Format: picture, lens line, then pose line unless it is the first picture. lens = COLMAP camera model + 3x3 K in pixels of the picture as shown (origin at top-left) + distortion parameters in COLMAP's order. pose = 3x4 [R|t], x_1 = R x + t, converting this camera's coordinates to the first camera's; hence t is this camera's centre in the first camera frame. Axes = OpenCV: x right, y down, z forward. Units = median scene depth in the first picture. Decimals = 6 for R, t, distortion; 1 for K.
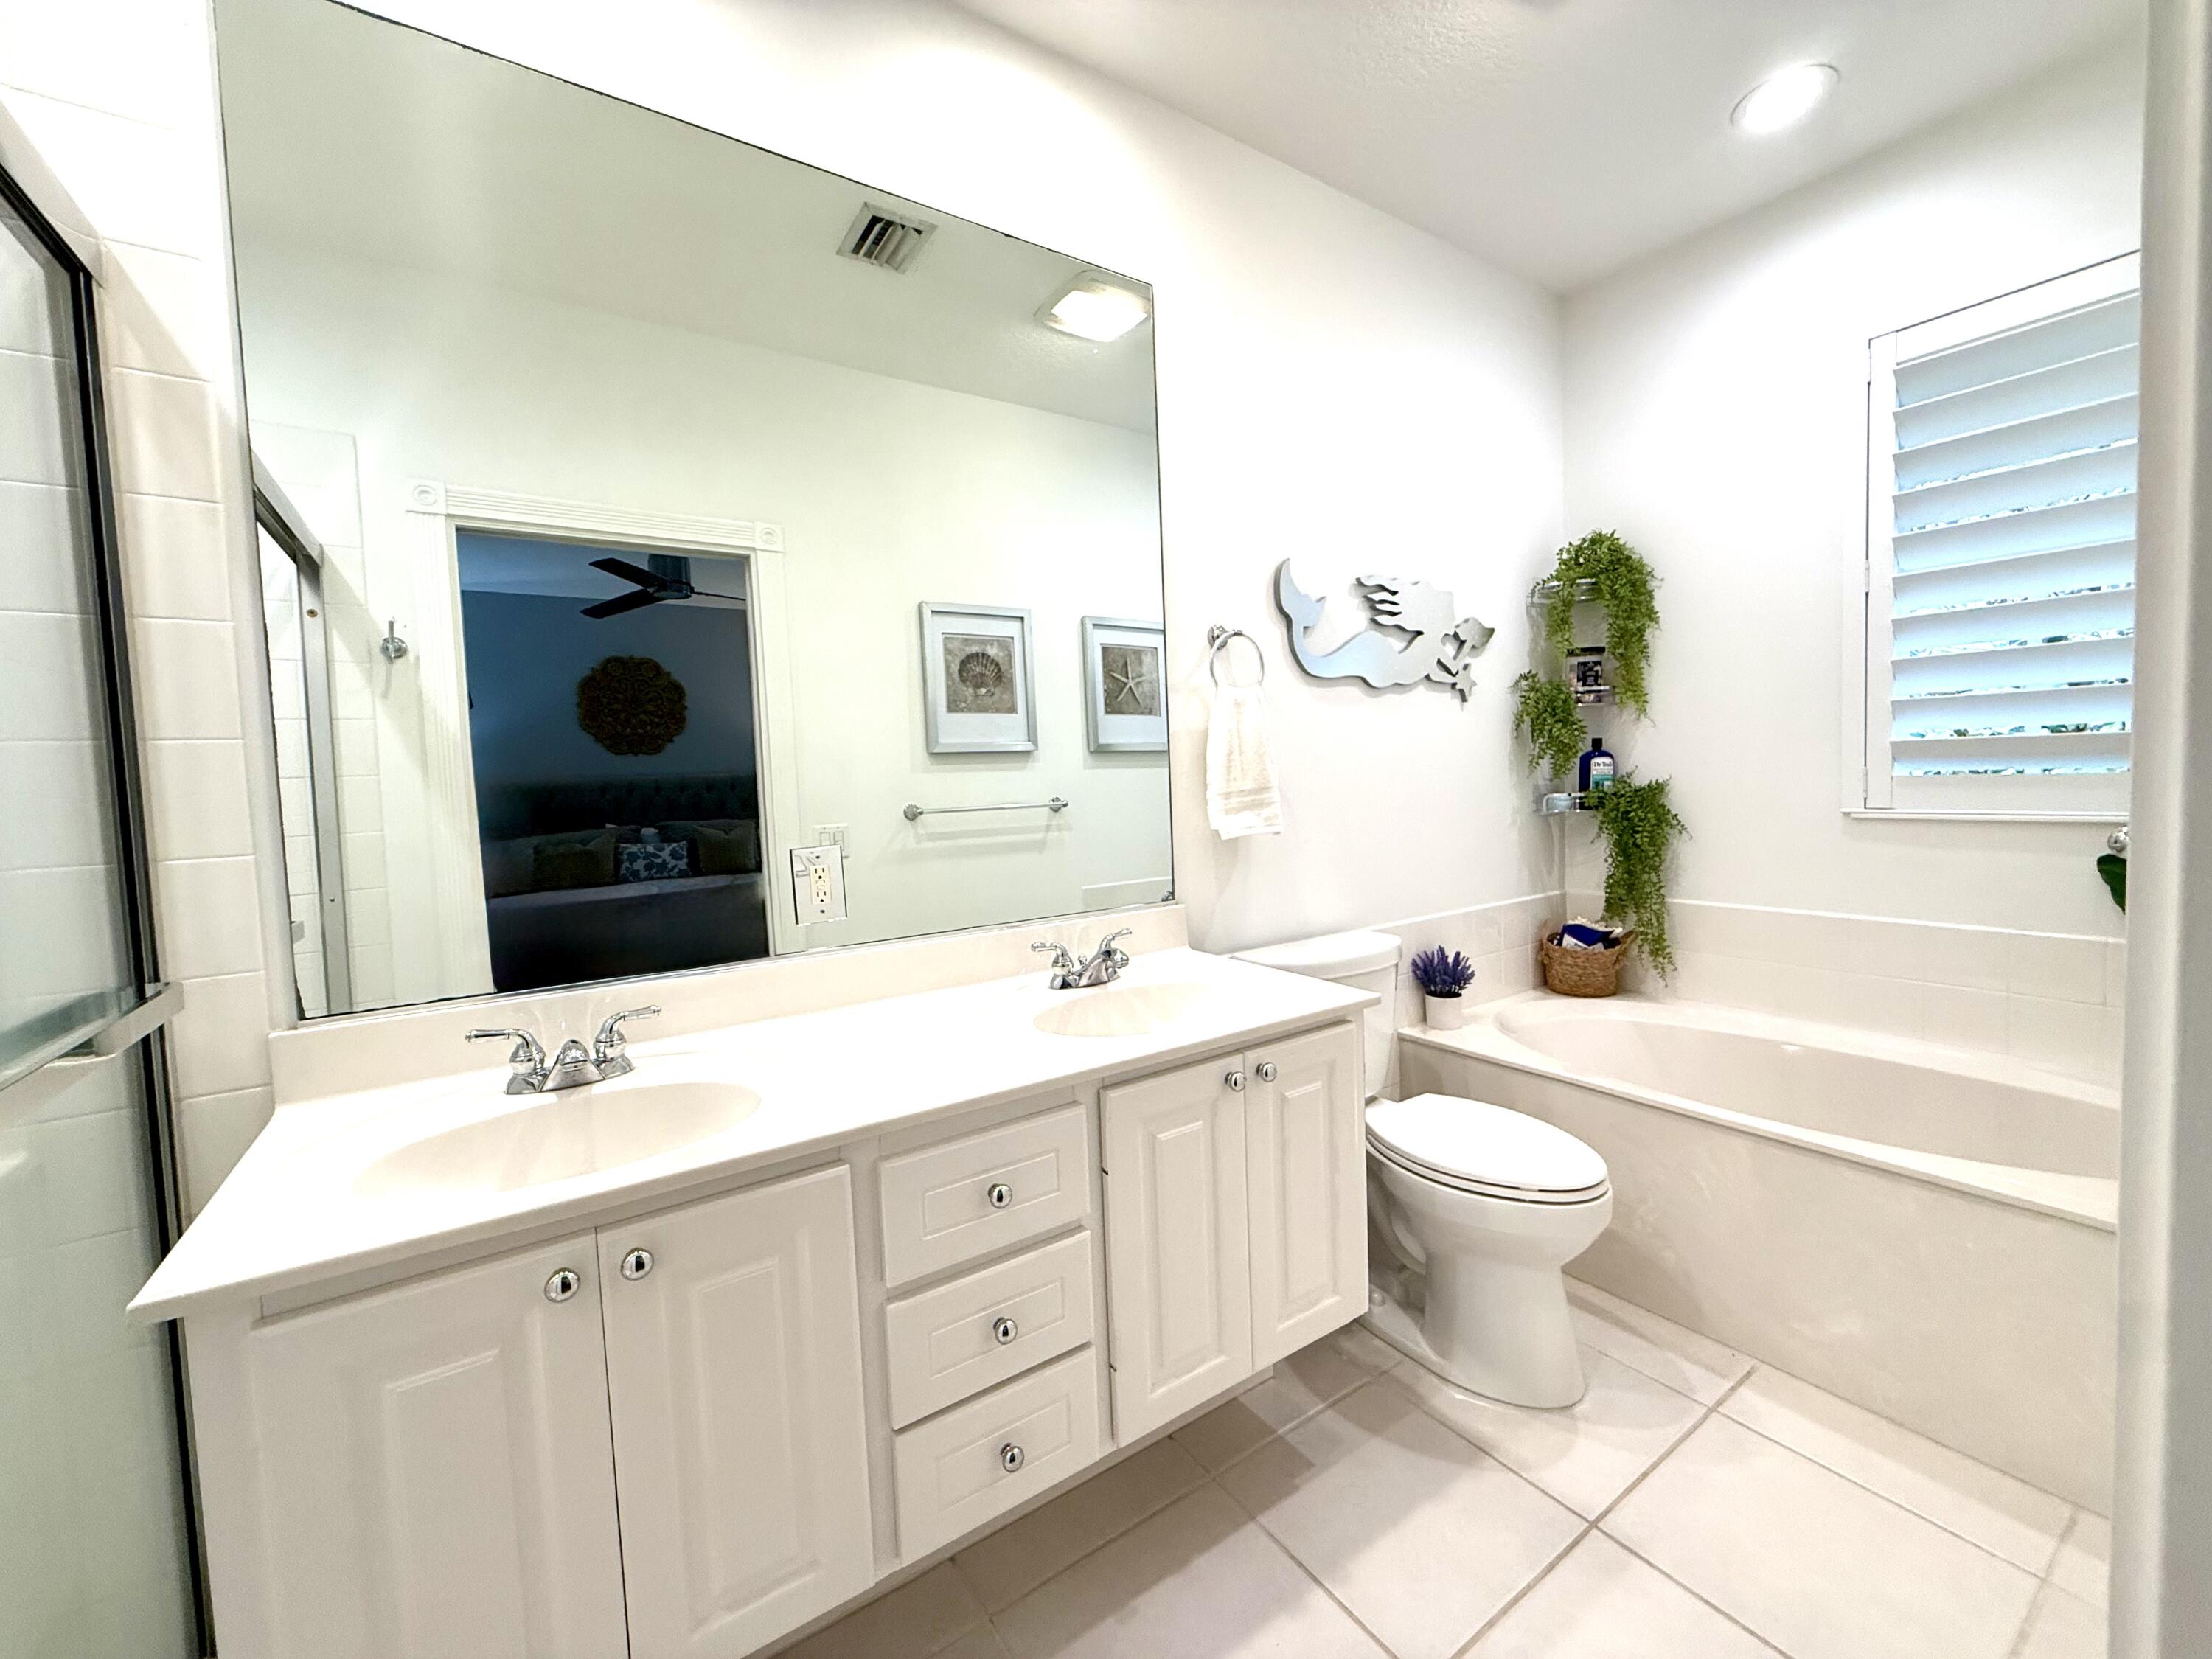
lens RADIAL K [[881.4, 0, 1099.8], [0, 881.4, 824.5], [0, 0, 1]] dist [-0.000212, 0.000105]
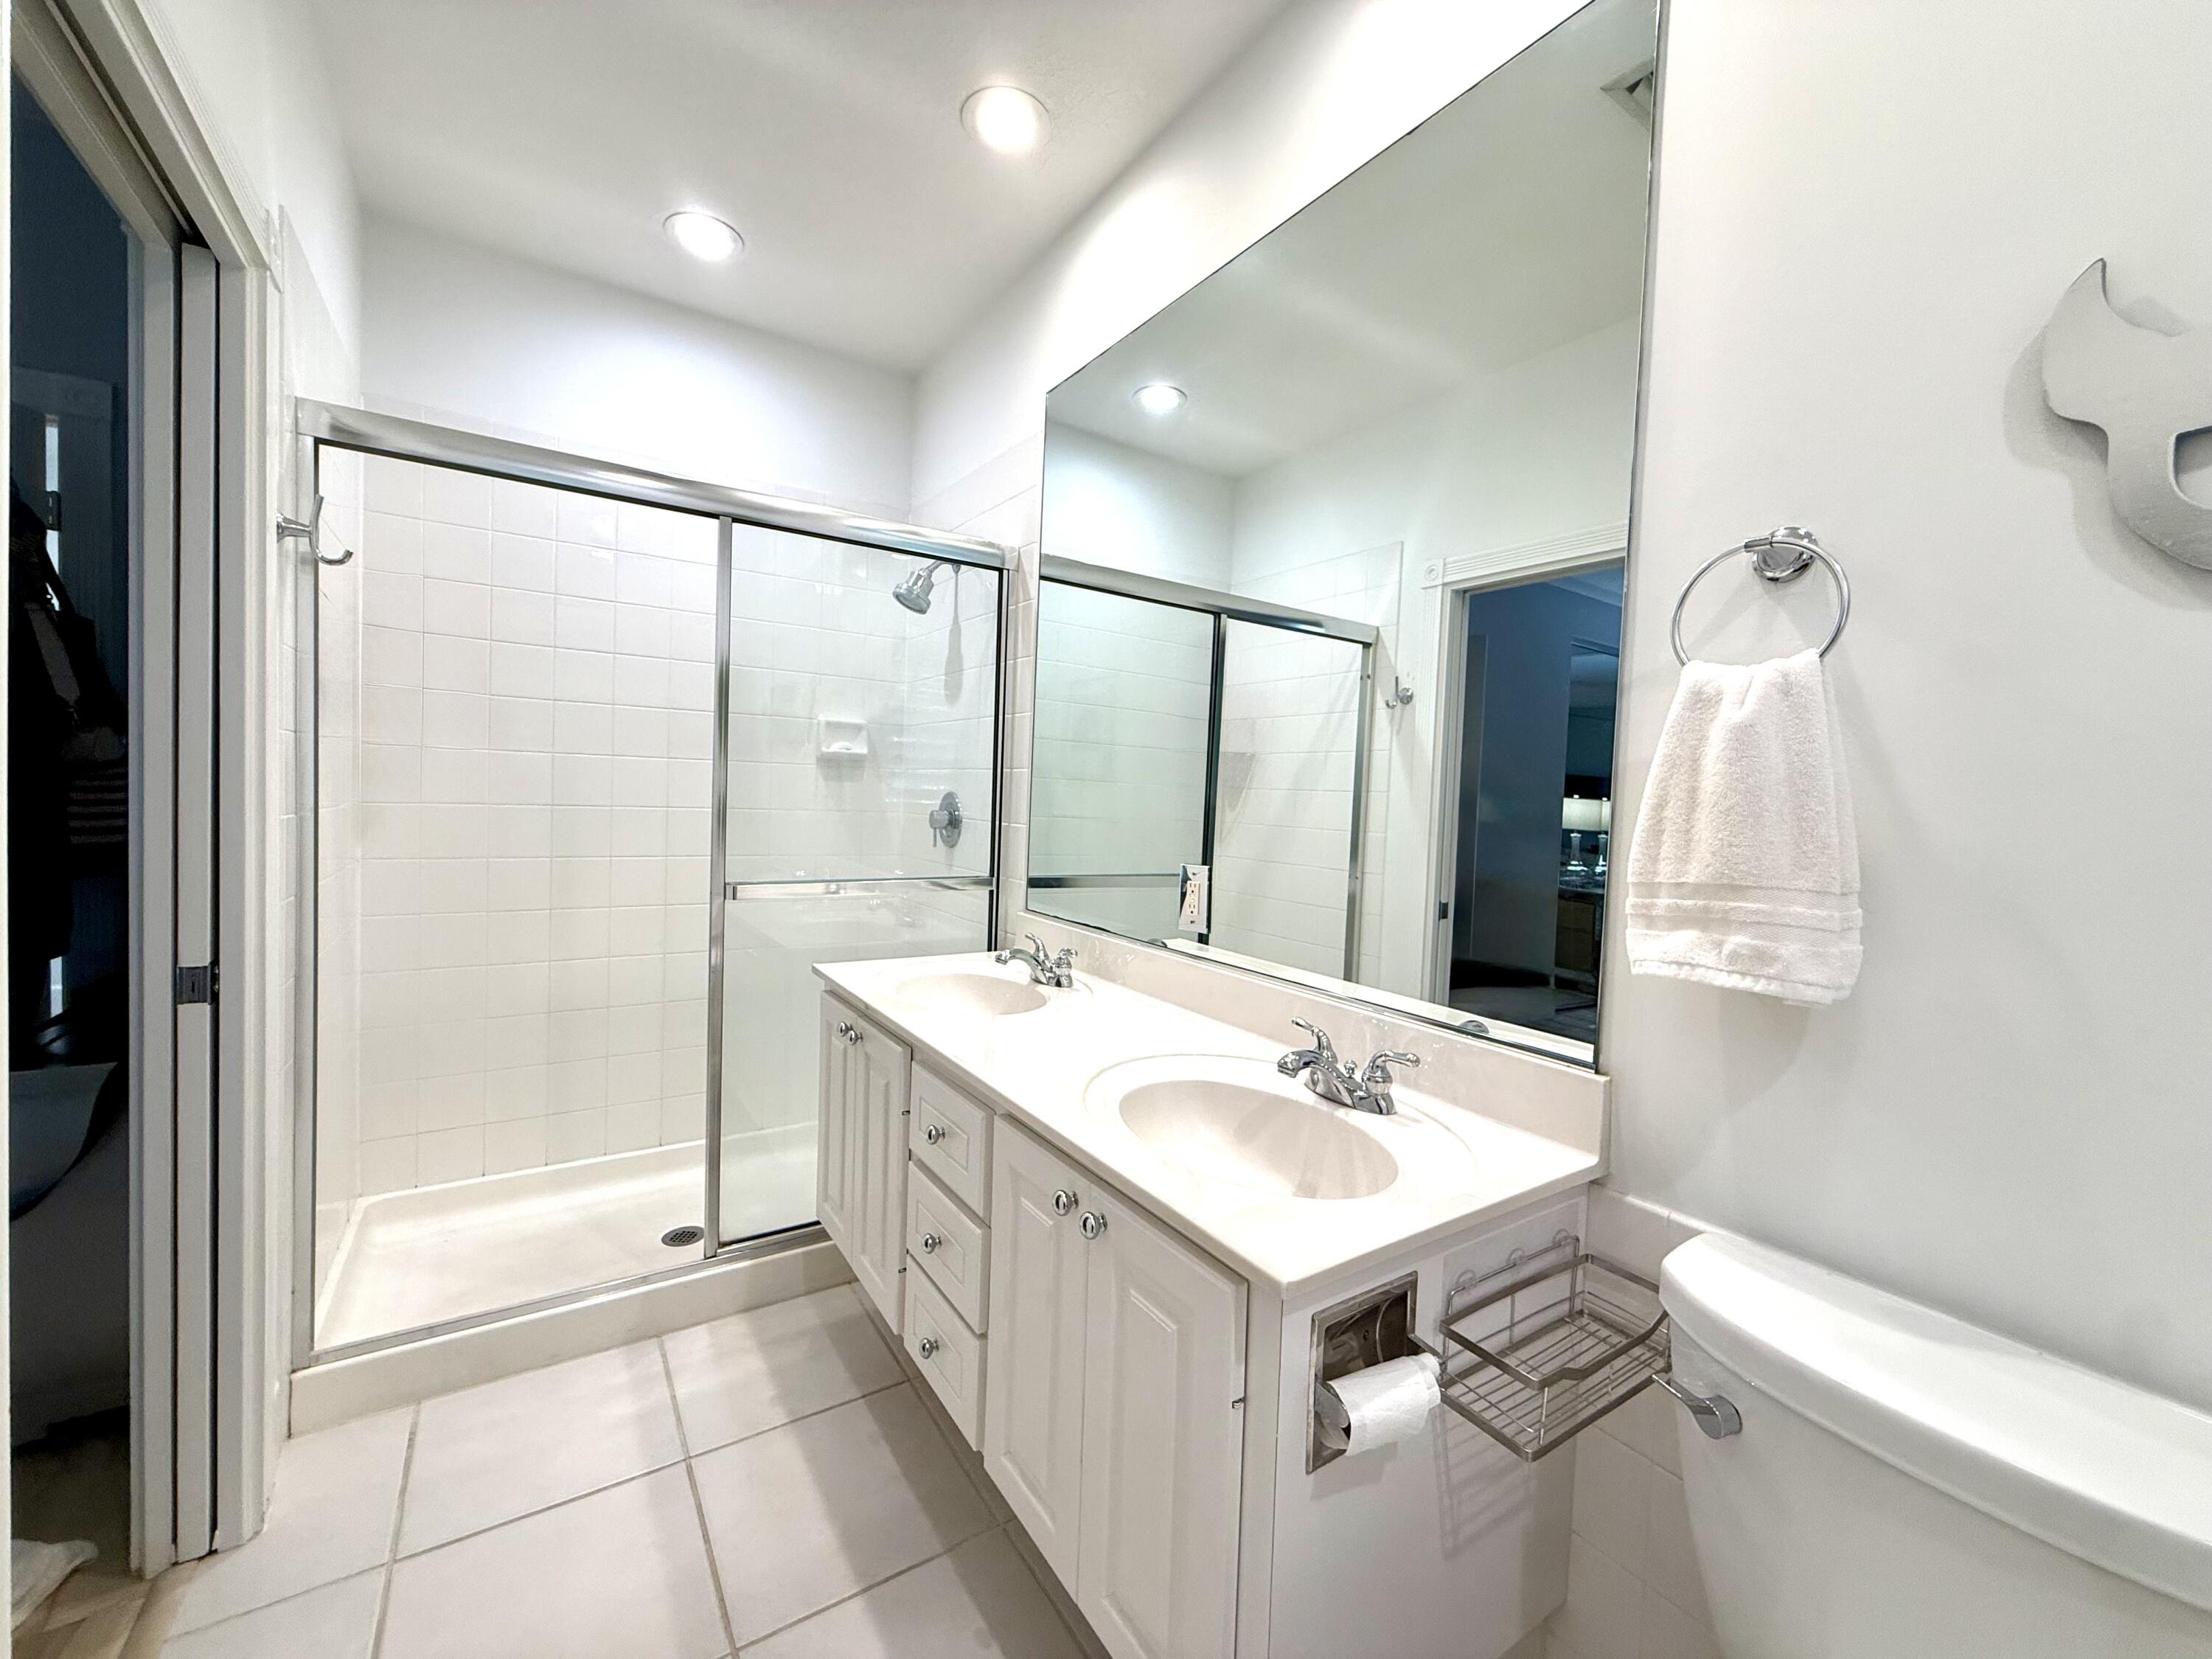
lens RADIAL K [[881.4, 0, 1099.8], [0, 881.4, 824.5], [0, 0, 1]] dist [-0.000212, 0.000105]
pose [[-0.010266, 0.072146, -0.997341, 0.518511], [-0.095809, 0.992734, 0.072799, -0.060768], [0.995347, 0.096301, -0.003279, 0.560453]]
